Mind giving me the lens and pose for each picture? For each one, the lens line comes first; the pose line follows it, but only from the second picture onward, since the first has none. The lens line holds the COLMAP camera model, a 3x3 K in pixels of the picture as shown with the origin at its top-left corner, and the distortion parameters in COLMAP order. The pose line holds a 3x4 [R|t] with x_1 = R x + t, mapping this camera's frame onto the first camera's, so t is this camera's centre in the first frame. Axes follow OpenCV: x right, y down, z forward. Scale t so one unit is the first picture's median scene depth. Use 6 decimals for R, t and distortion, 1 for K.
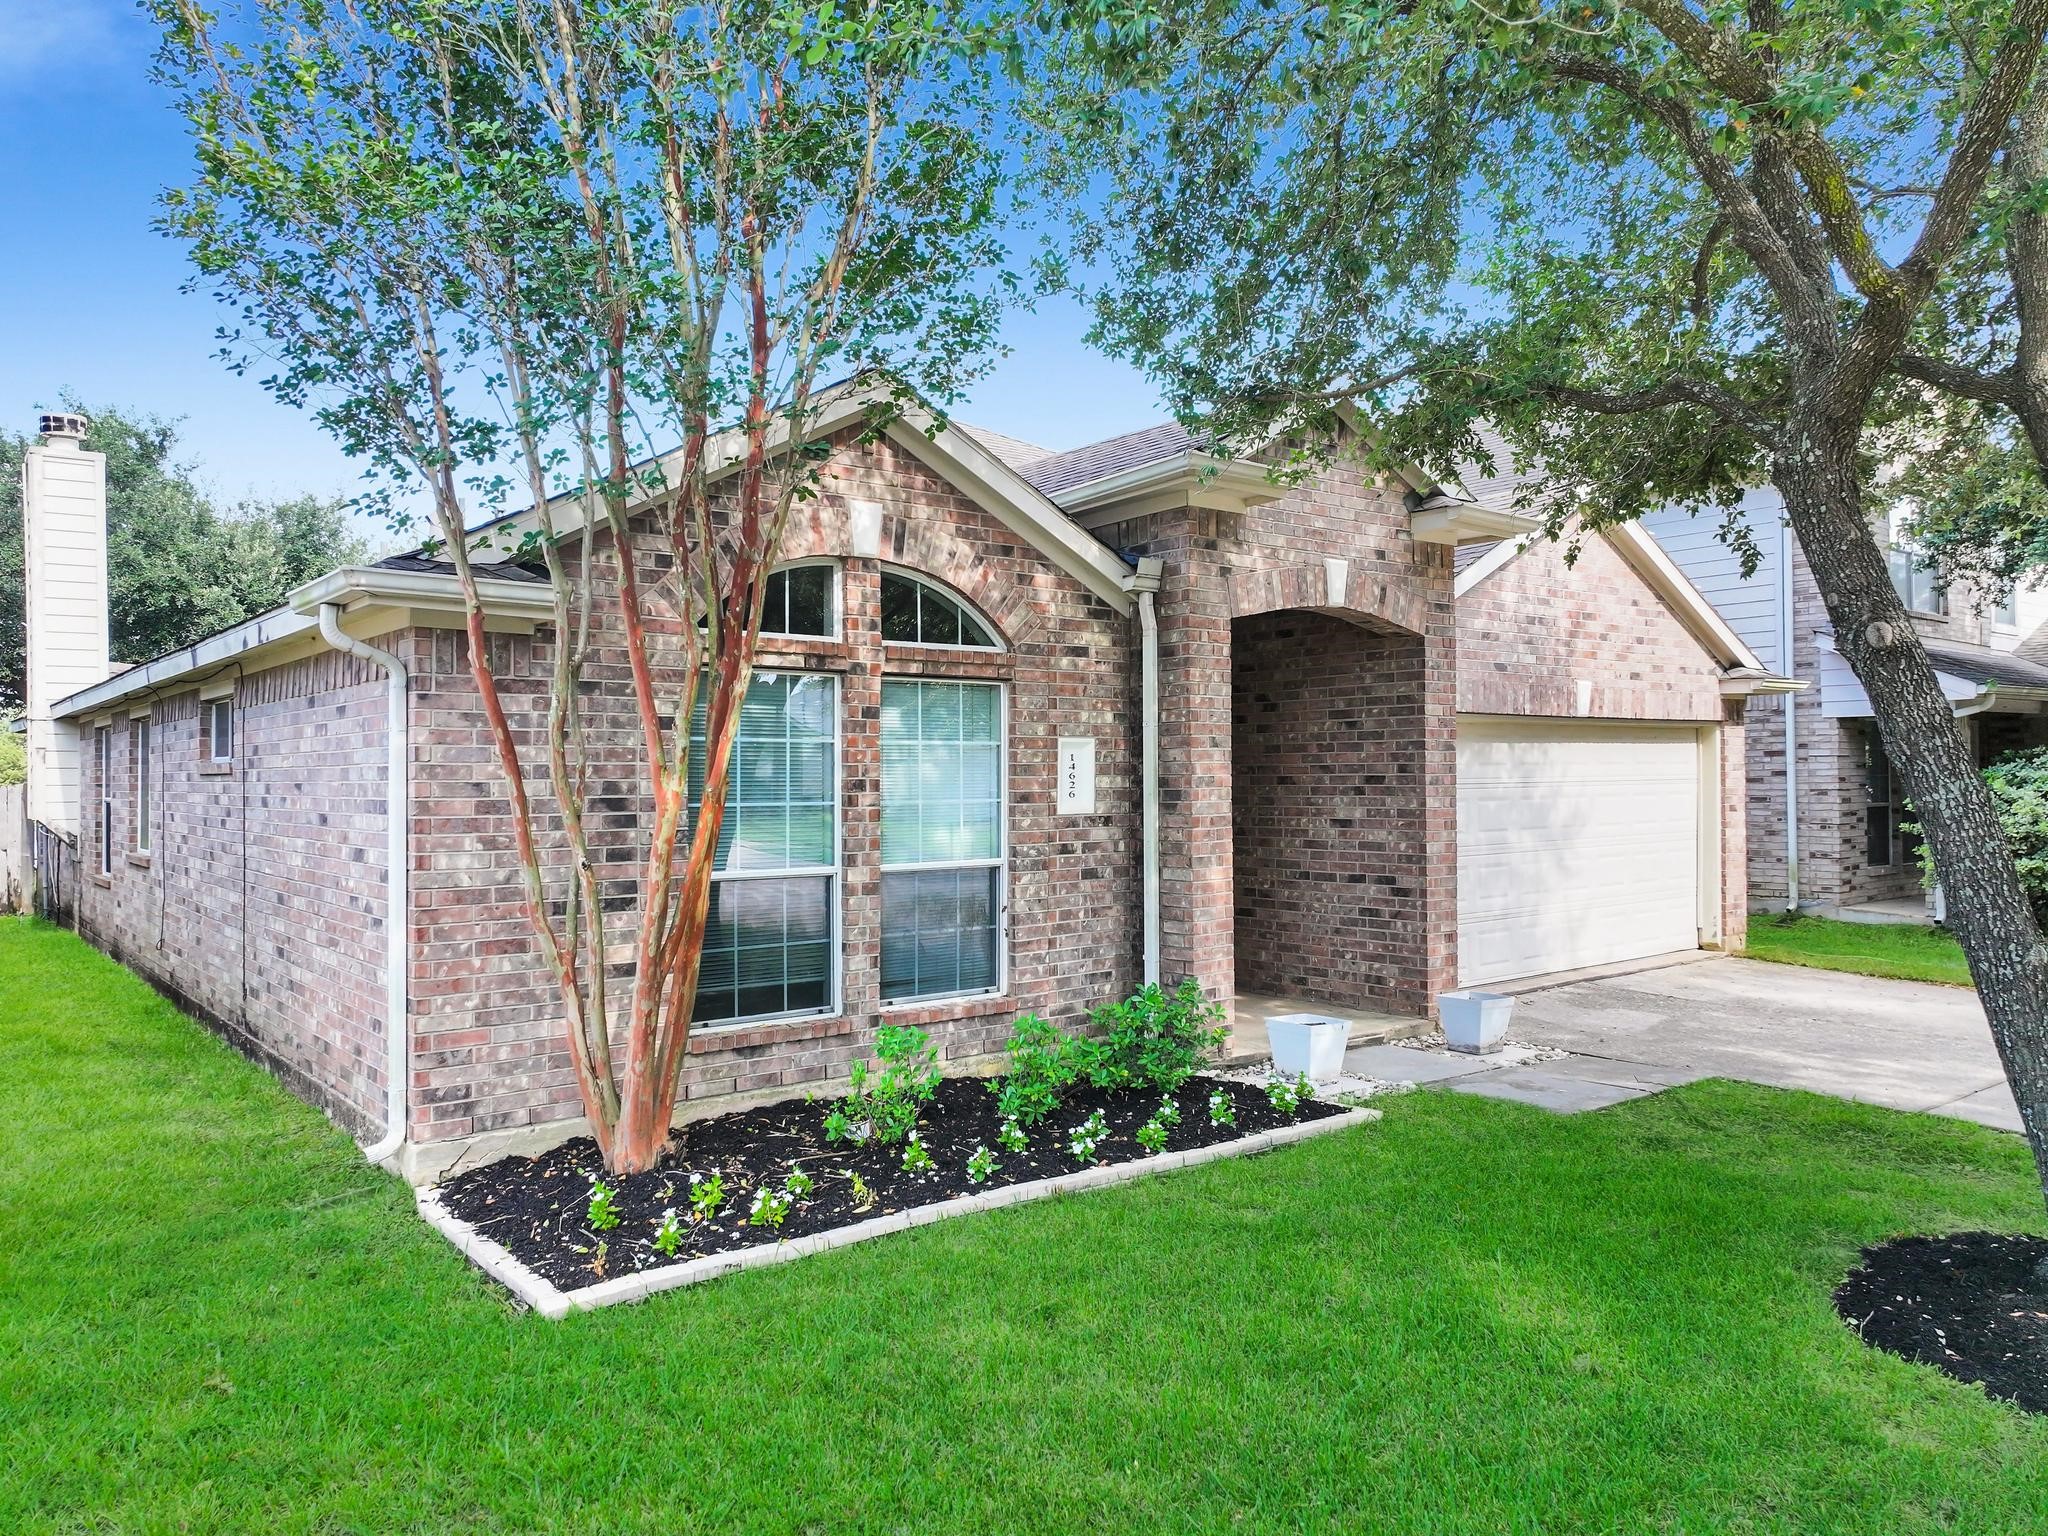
lens RADIAL K [[1441.2, 0, 1026.8], [0, 1441.2, 774.8], [0, 0, 1]] dist [0.013109, 0.001213]
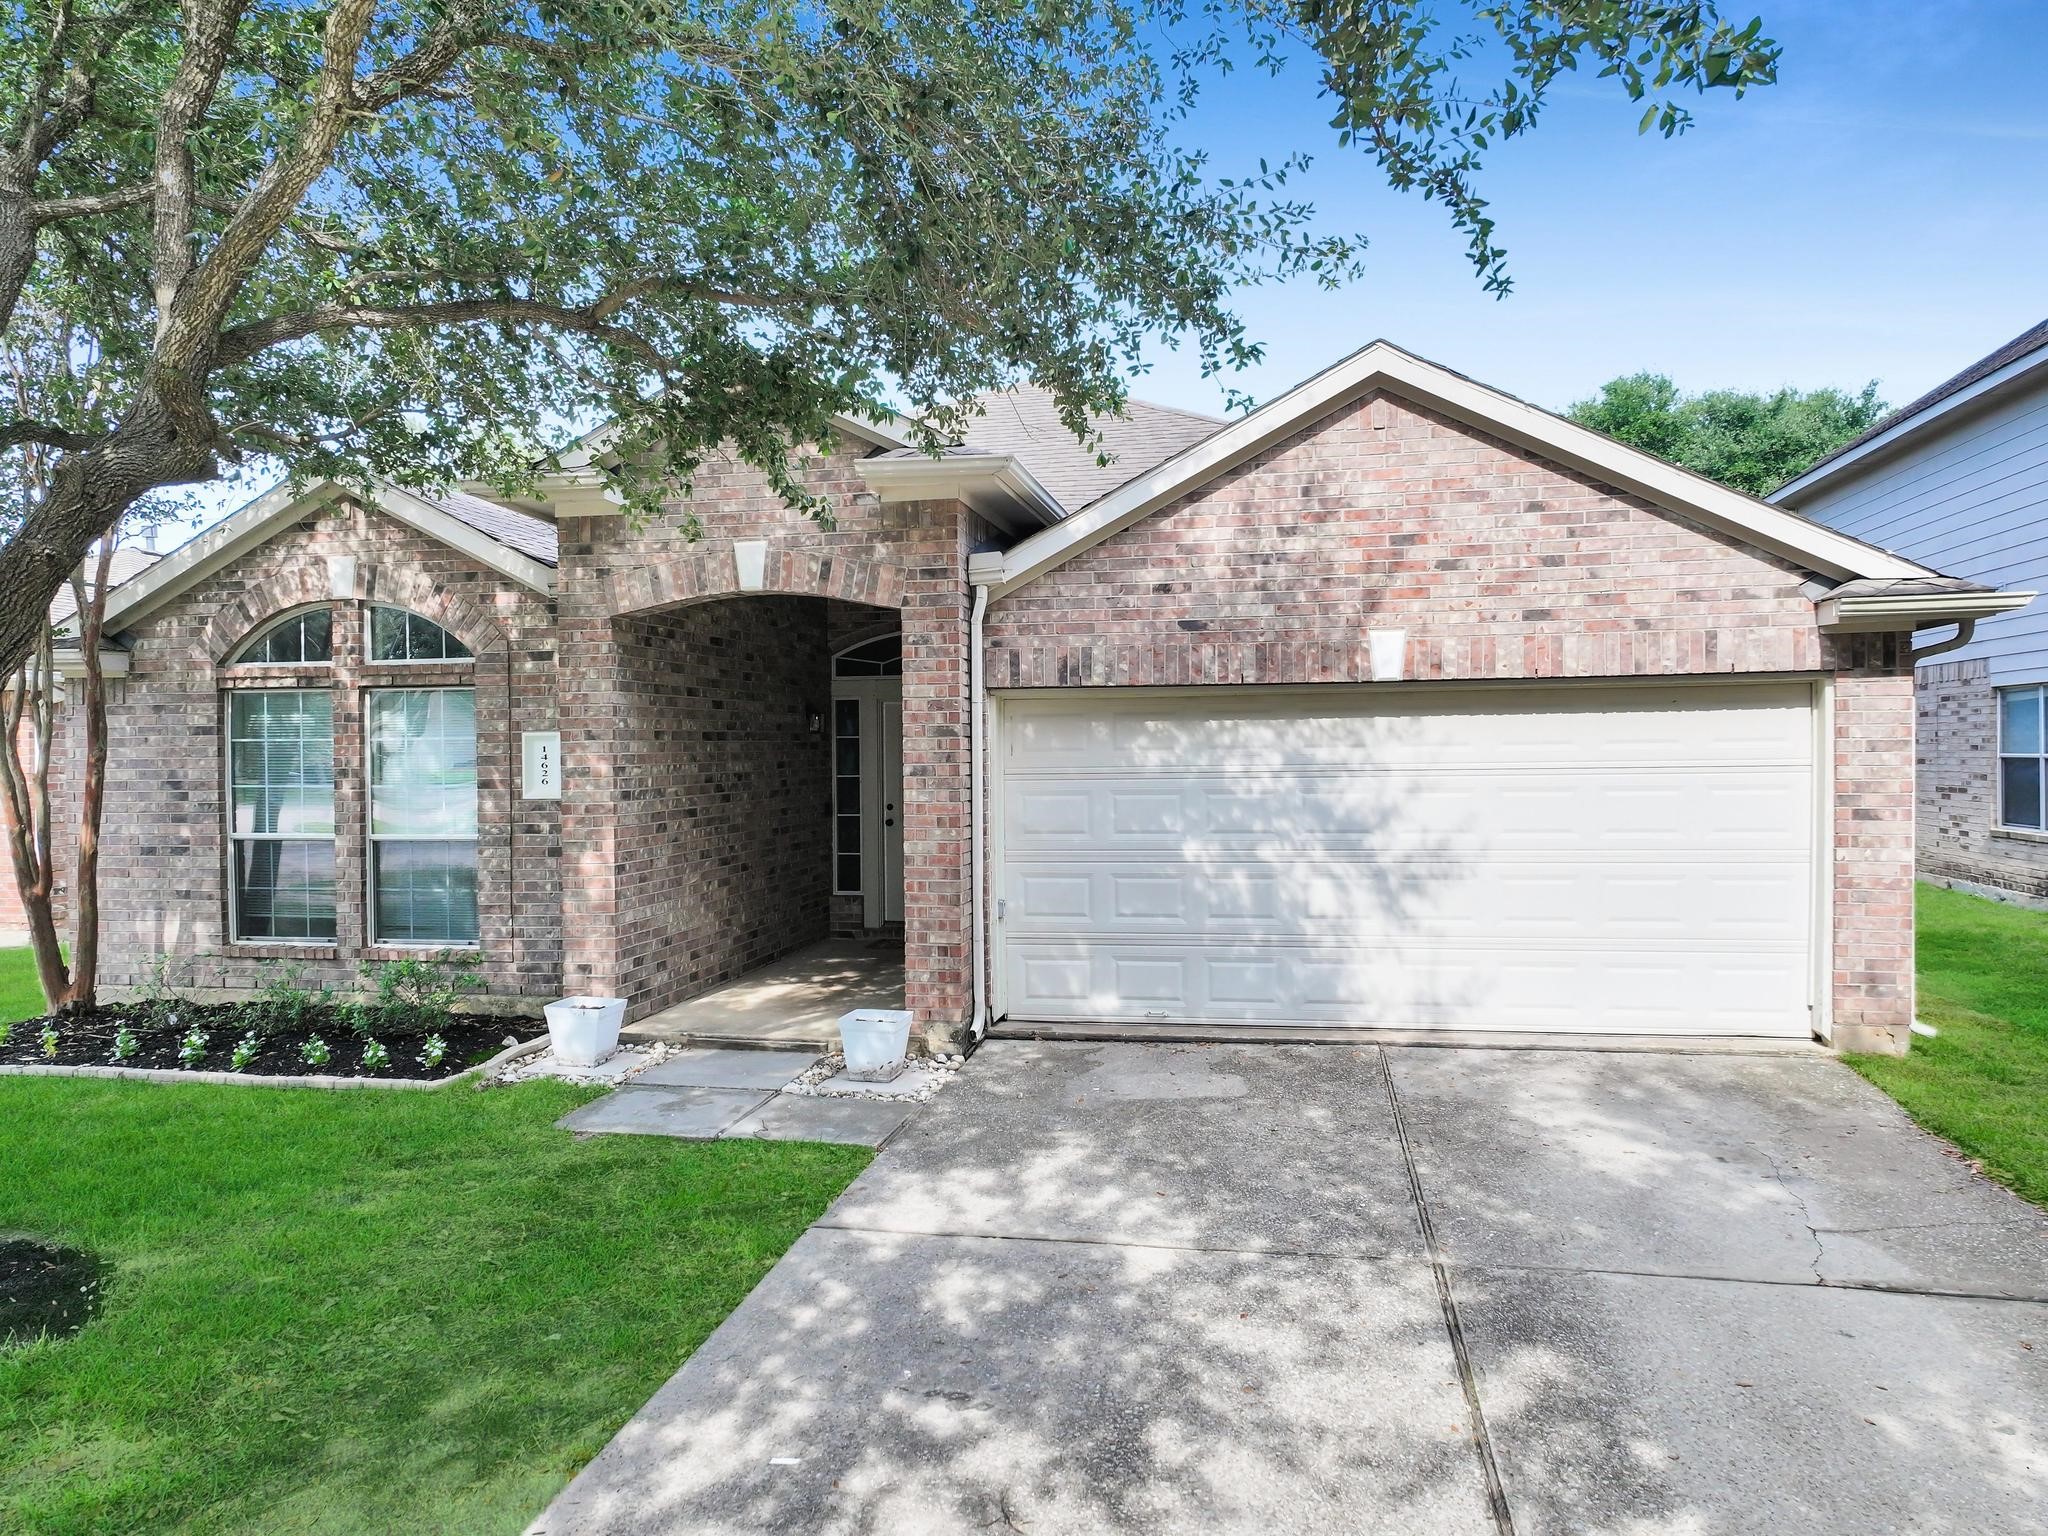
lens RADIAL K [[1441.2, 0, 1024.7], [0, 1441.2, 761.1], [0, 0, 1]] dist [0.013109, 0.001213]
pose [[0.641425, 0.006998, -0.767154, 1.183507], [0.006854, 0.999866, 0.014851, -0.017422], [0.767155, -0.014784, 0.641291, 0.573675]]
